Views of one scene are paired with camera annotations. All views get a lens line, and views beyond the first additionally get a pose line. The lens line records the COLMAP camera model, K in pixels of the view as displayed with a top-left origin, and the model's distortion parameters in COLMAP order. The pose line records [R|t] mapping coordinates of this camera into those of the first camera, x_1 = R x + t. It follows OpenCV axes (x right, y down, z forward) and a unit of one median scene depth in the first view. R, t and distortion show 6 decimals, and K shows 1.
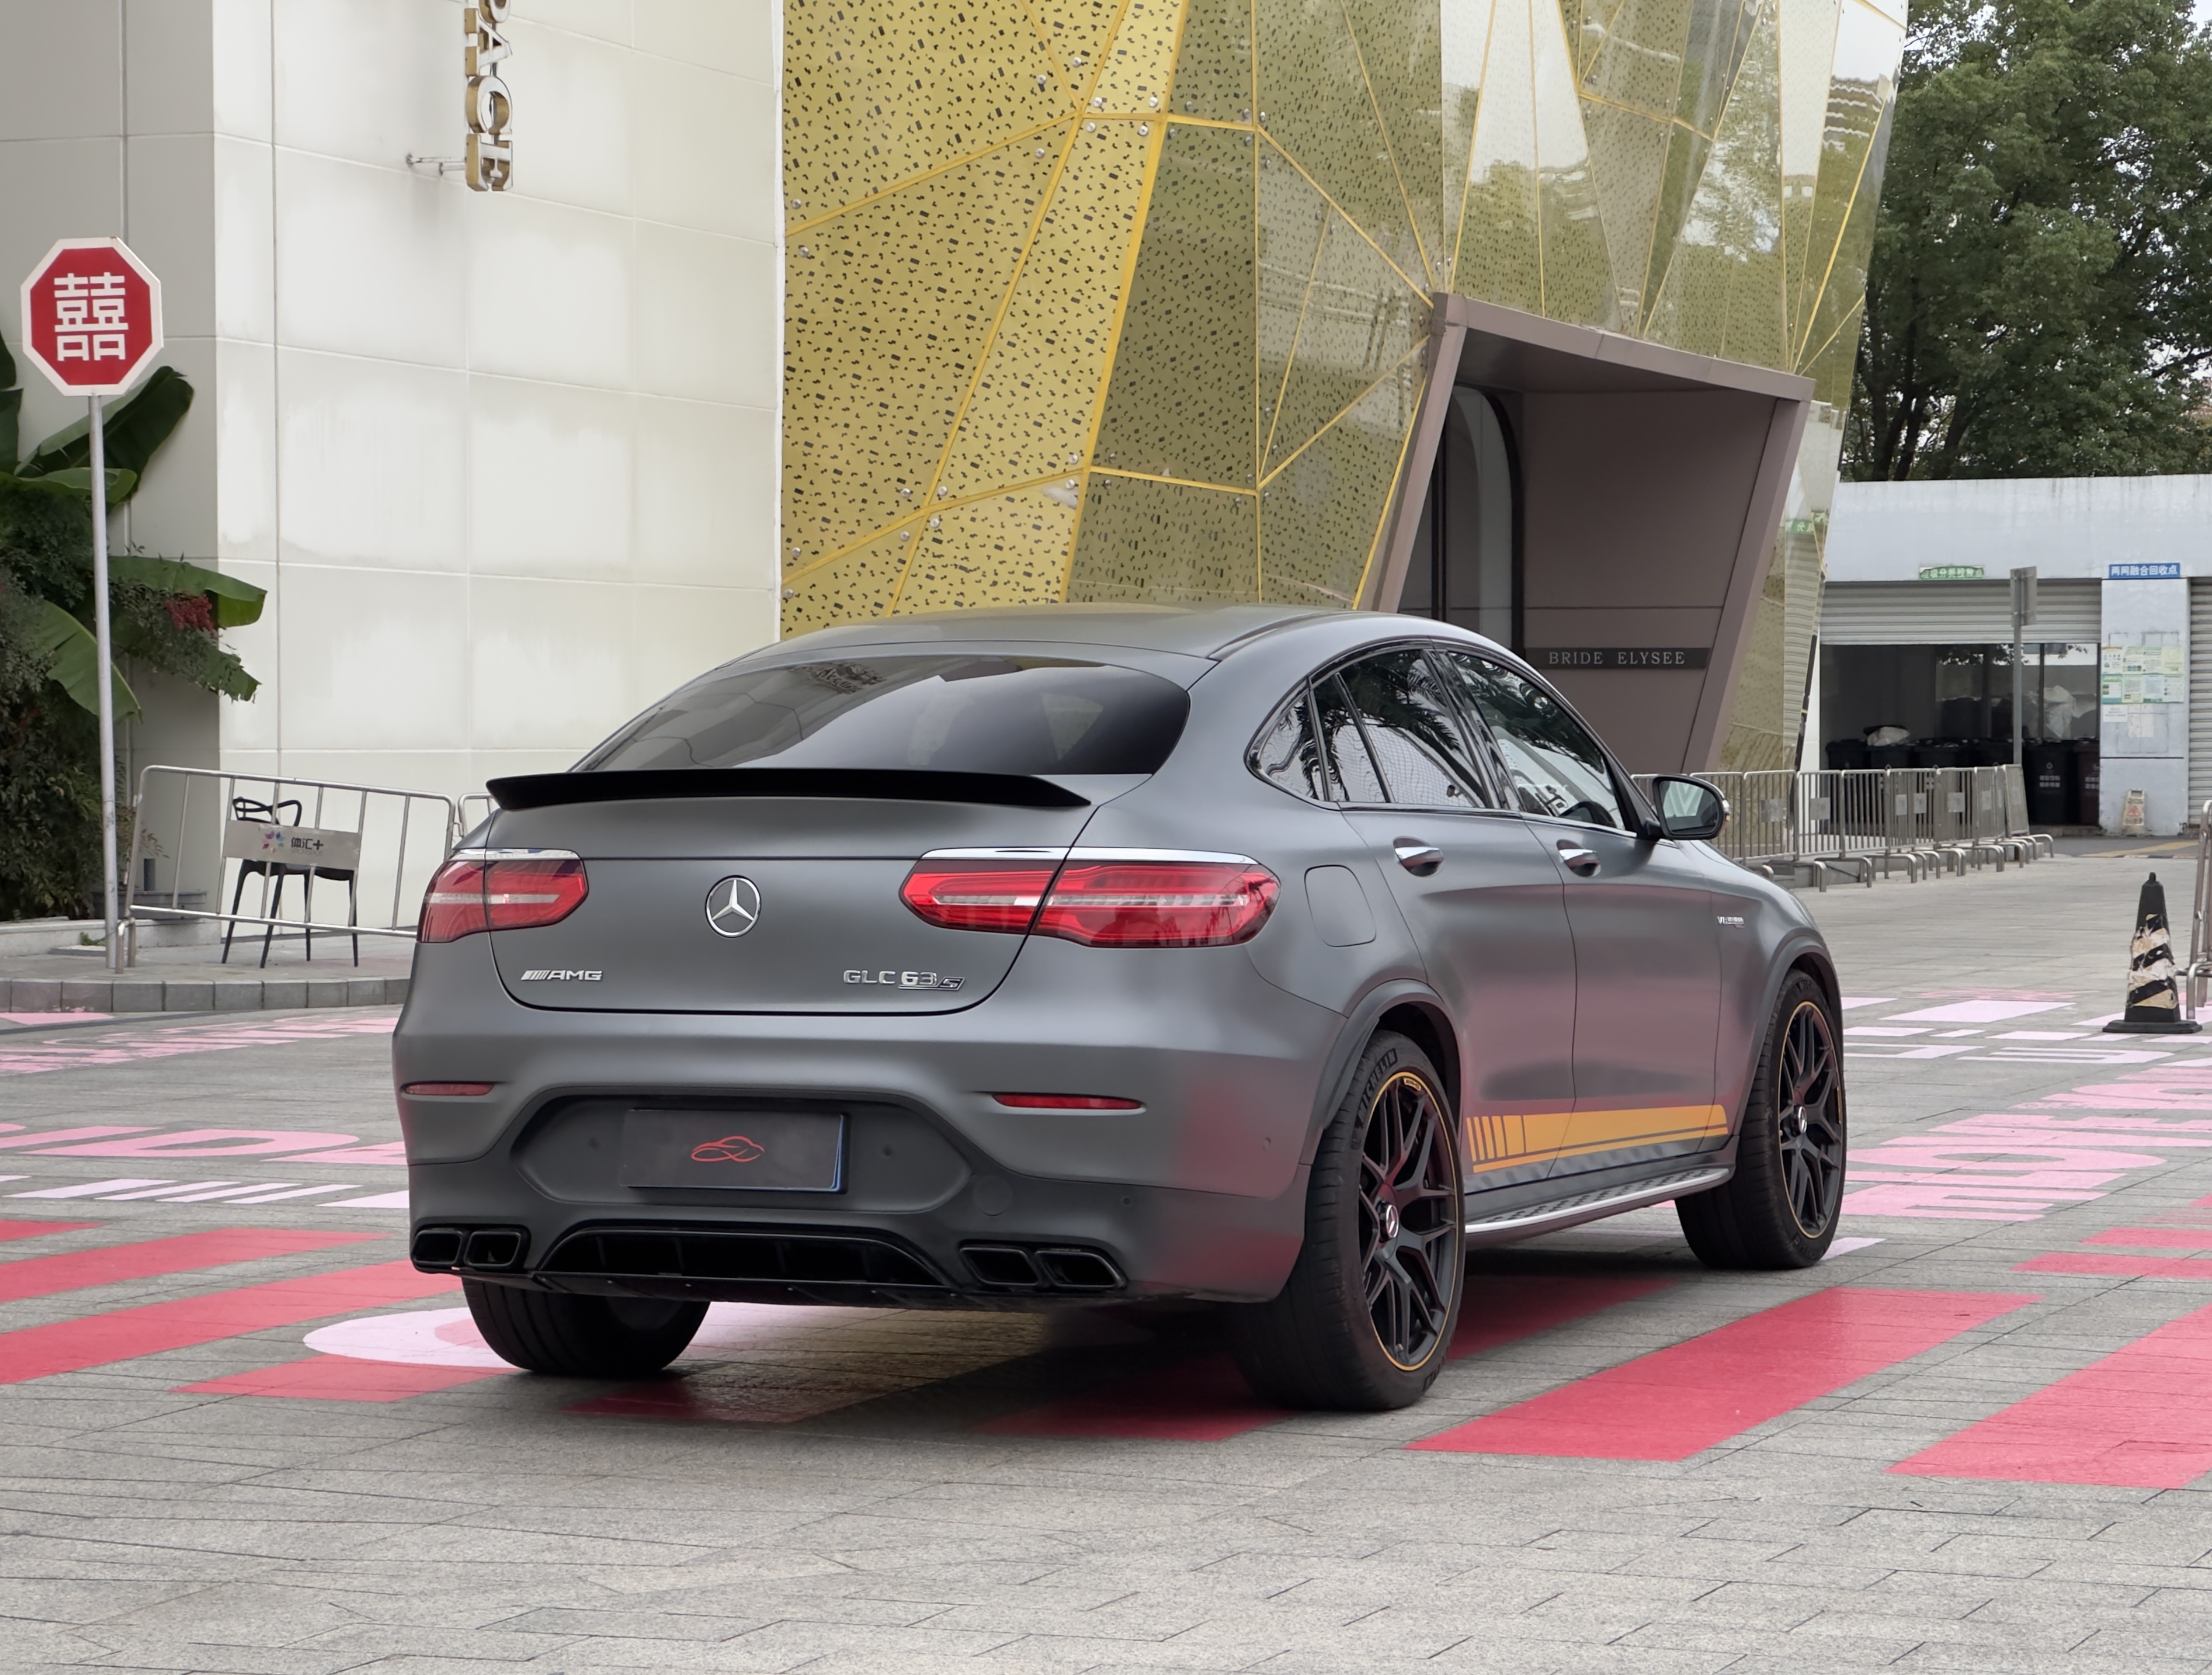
lens RADIAL K [[4946.4, 0, 875.5], [0, 4946.4, 838.4], [0, 0, 1]] dist [0.217285, -0.660861]
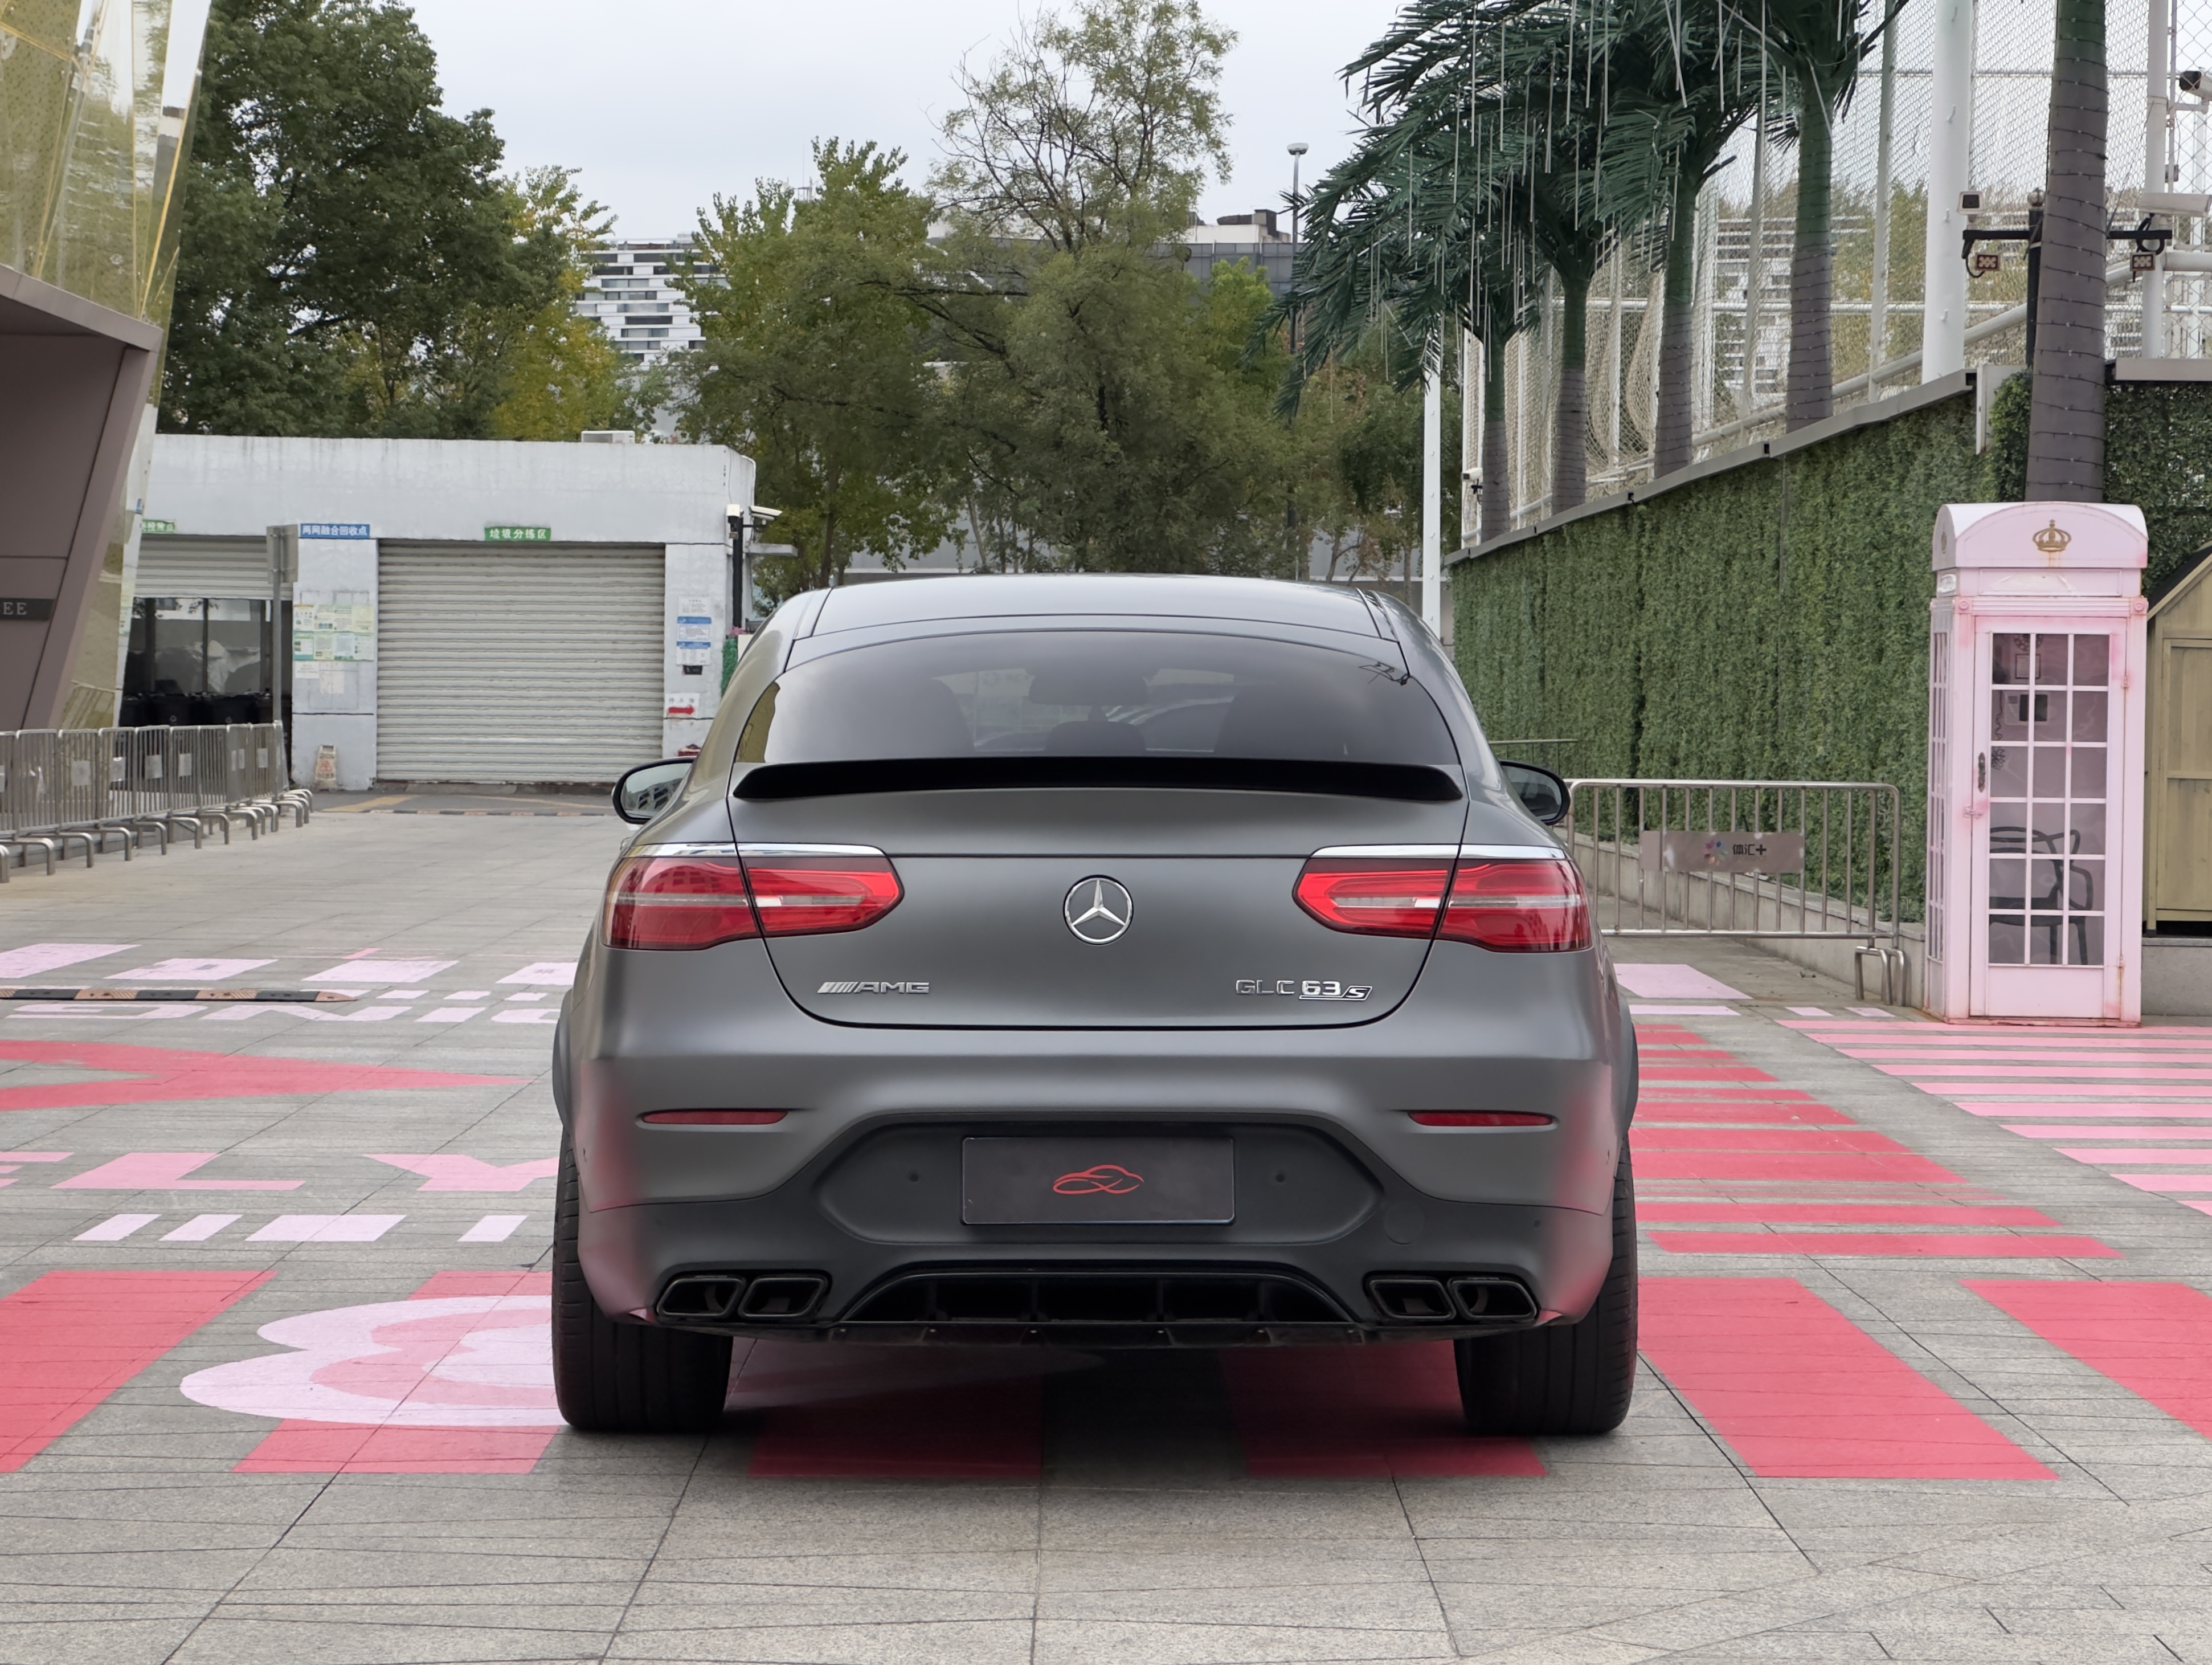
lens RADIAL K [[4946.5, 0, 875.5], [0, 4946.5, 833.4], [0, 0, 1]] dist [0.217285, -0.660861]
pose [[0.901750, -0.000701, 0.432257, -0.095459], [-0.003692, 0.999950, 0.009323, -0.001763], [-0.432241, -0.010003, 0.901702, 0.043236]]
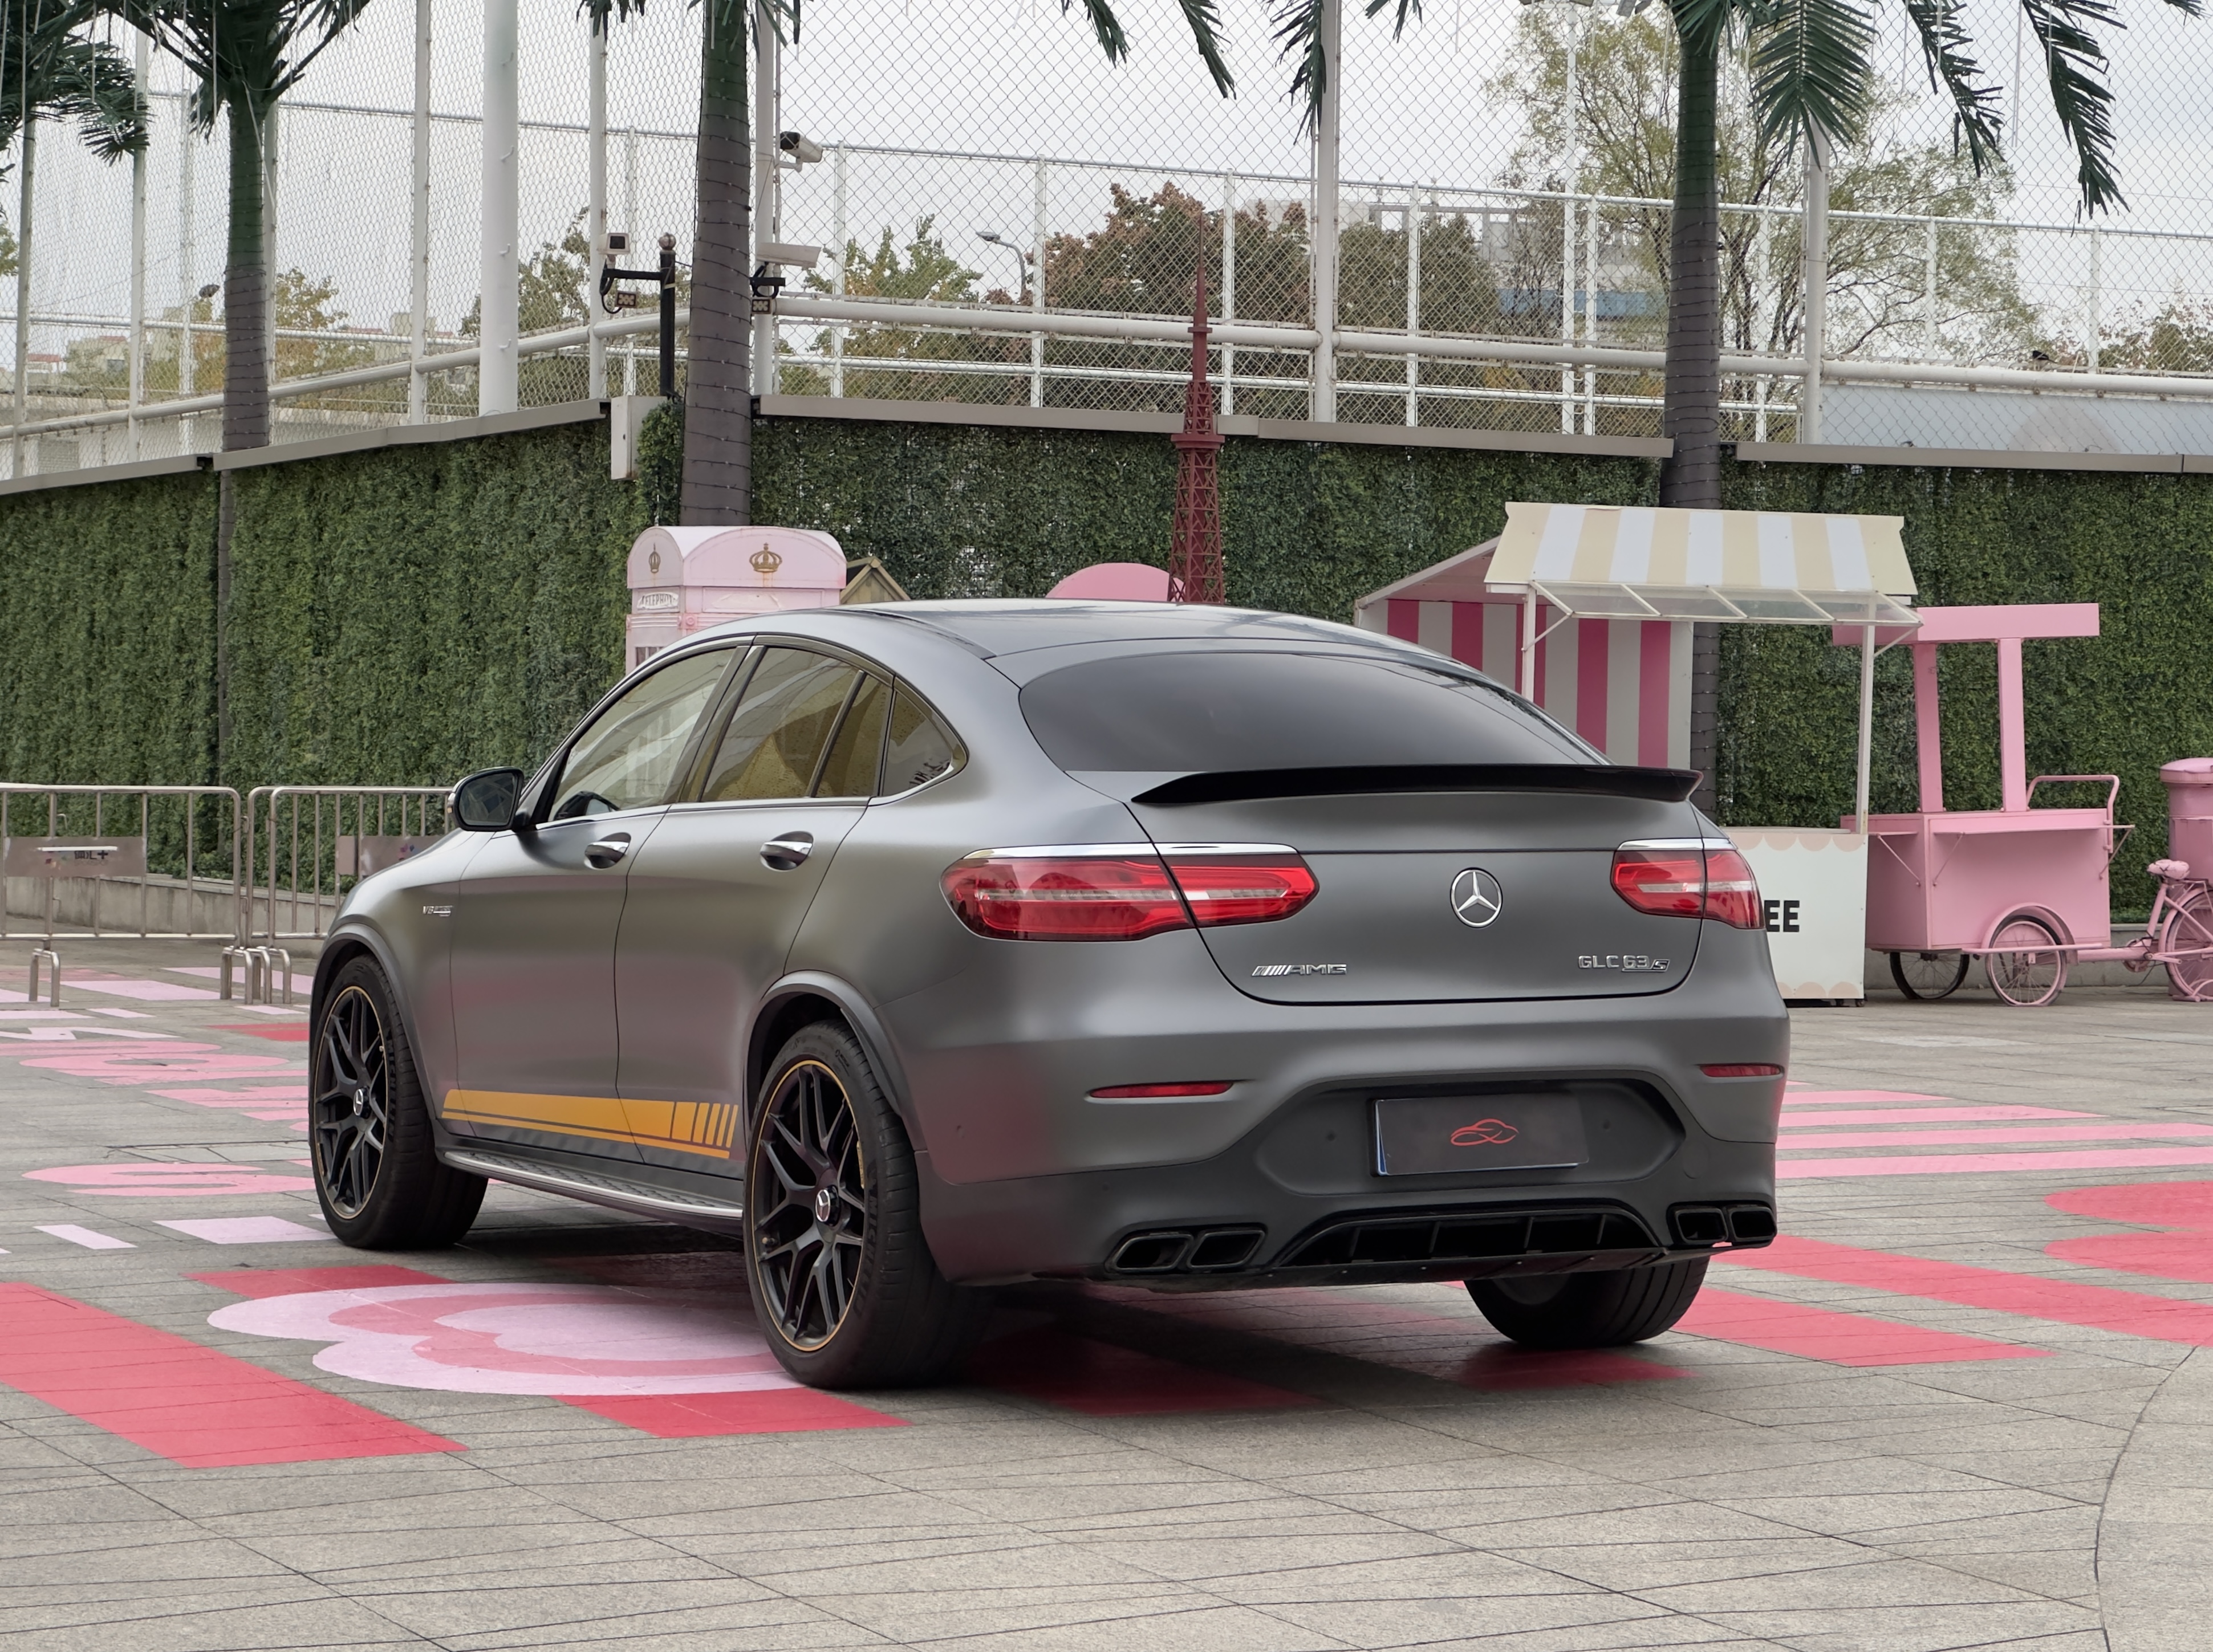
lens RADIAL K [[5005.9, 0, 1106.5], [0, 5005.9, 826.0], [0, 0, 1]] dist [0.087018, 0.713126]
pose [[0.599604, -0.007835, 0.800259, -0.191413], [0.004074, 0.999969, 0.006738, -0.001783], [-0.800287, -0.000780, 0.599617, 0.091427]]
